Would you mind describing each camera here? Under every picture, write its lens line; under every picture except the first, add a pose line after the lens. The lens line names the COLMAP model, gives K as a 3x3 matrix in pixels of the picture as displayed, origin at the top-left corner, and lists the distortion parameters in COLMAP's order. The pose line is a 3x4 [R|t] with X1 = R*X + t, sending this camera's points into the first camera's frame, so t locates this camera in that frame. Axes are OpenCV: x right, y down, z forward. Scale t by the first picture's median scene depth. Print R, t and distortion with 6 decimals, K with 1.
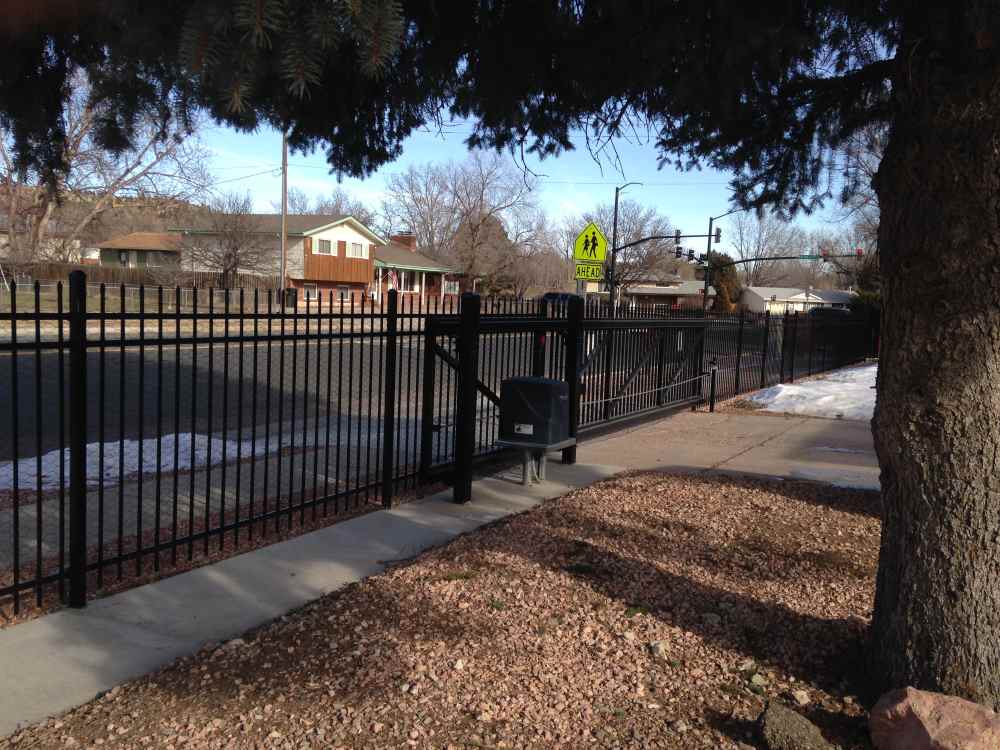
lens RADIAL K [[946.2, 0, 500.0], [0, 946.2, 375.0], [0, 0, 1]] dist [0.196531, -0.348803]
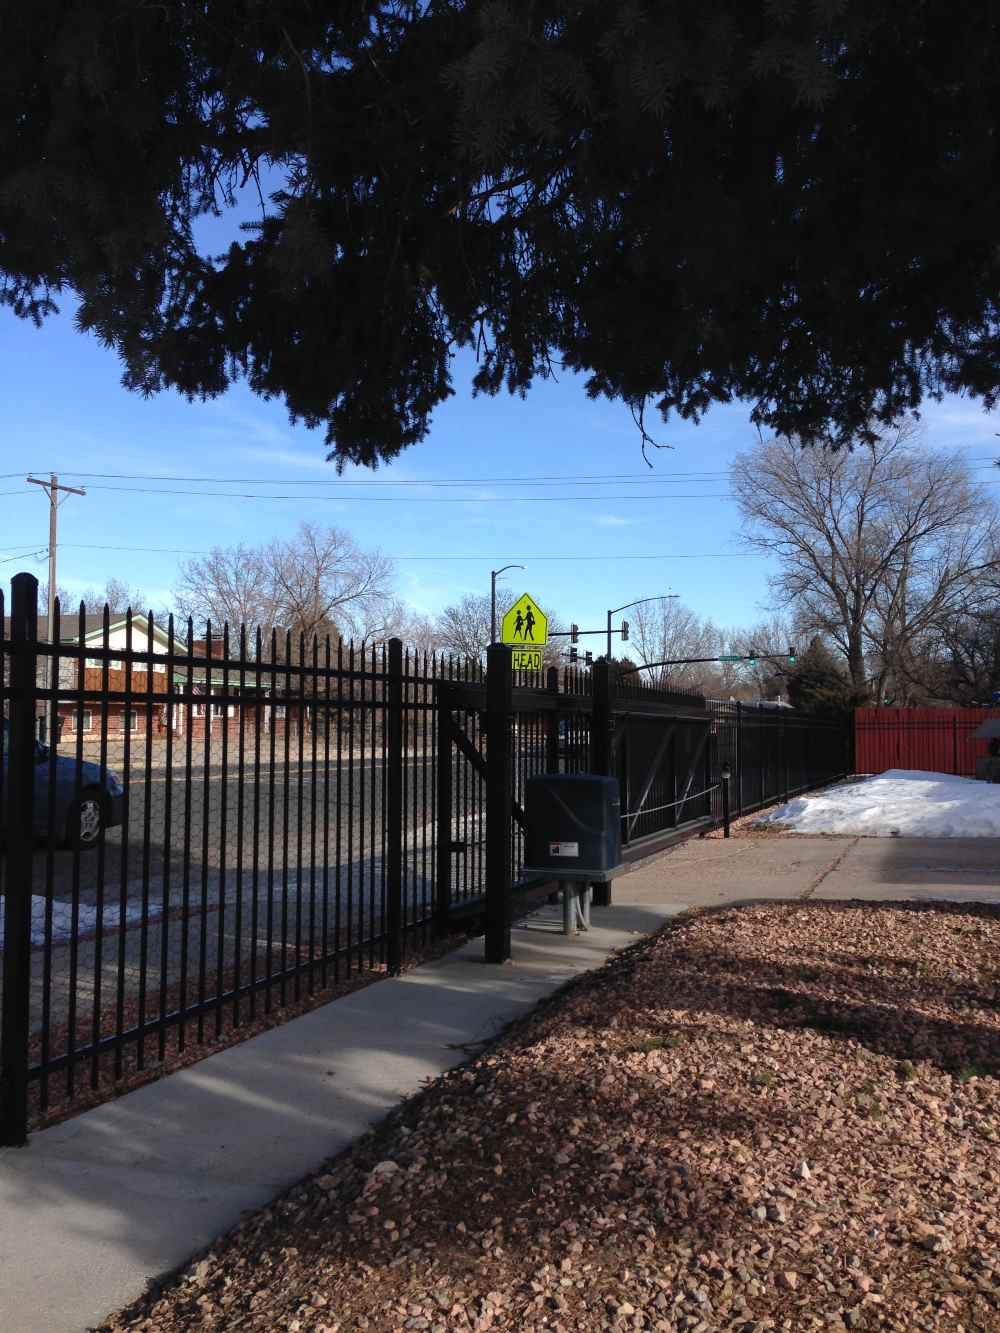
lens RADIAL K [[1268.3, 0, 500.0], [0, 1268.3, 666.5], [0, 0, 1]] dist [0.089365, -0.163652]
pose [[0.989193, -0.032076, 0.143067, -0.162017], [0.050120, 0.990970, -0.124364, 0.042416], [-0.137786, 0.130190, 0.981868, 0.108949]]
